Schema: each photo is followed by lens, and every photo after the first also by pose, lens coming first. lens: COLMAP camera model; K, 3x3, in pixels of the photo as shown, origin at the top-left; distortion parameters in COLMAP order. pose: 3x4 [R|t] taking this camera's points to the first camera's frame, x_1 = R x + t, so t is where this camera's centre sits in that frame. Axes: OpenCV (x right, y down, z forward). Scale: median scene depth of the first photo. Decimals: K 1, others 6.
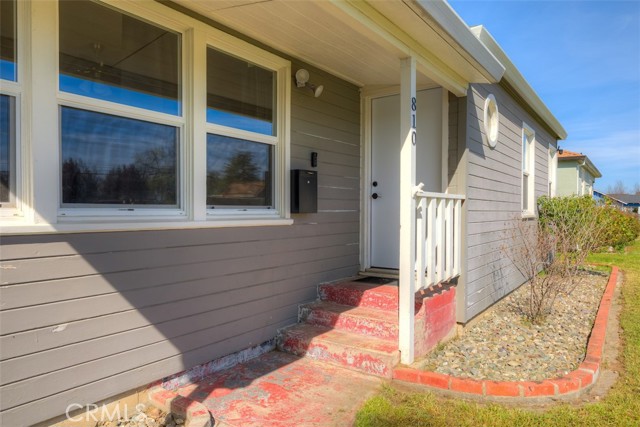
lens RADIAL K [[427.8, 0, 317.2], [0, 427.8, 217.1], [0, 0, 1]] dist [-0.007488, -0.001377]
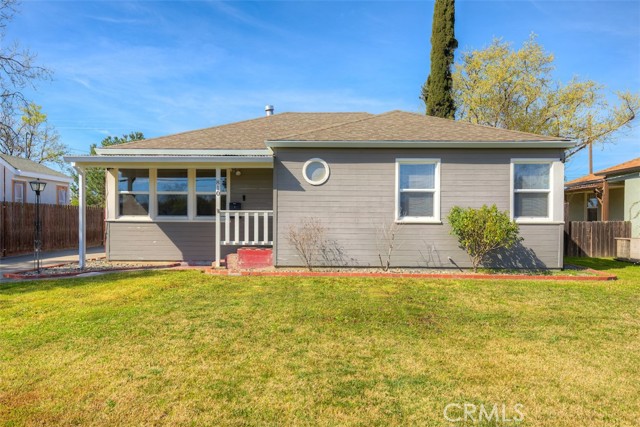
lens RADIAL K [[451.1, 0, 318.1], [0, 451.1, 215.9], [0, 0, 1]] dist [0.011566, -0.000084]
pose [[0.578551, -0.007991, -0.815607, 2.731856], [-0.016695, 0.999626, -0.021637, 0.030837], [0.815475, 0.026134, 0.578202, -0.254268]]
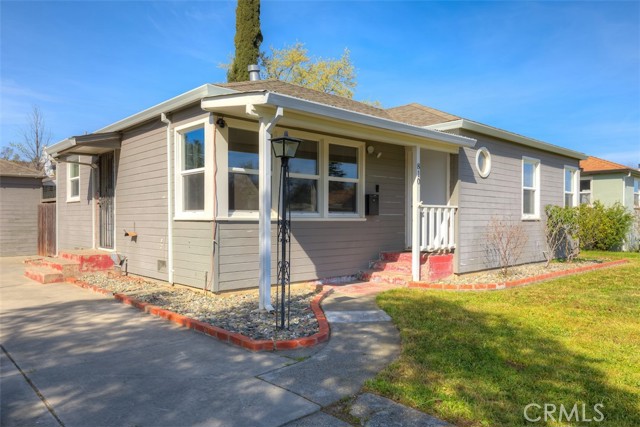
lens RADIAL K [[451.1, 0, 319.1], [0, 451.1, 216.4], [0, 0, 1]] dist [0.011566, -0.000084]
pose [[0.981435, -0.001183, -0.191790, 0.138828], [-0.002485, 0.999819, -0.018883, 0.038772], [0.191778, 0.019009, 0.981254, -1.195636]]
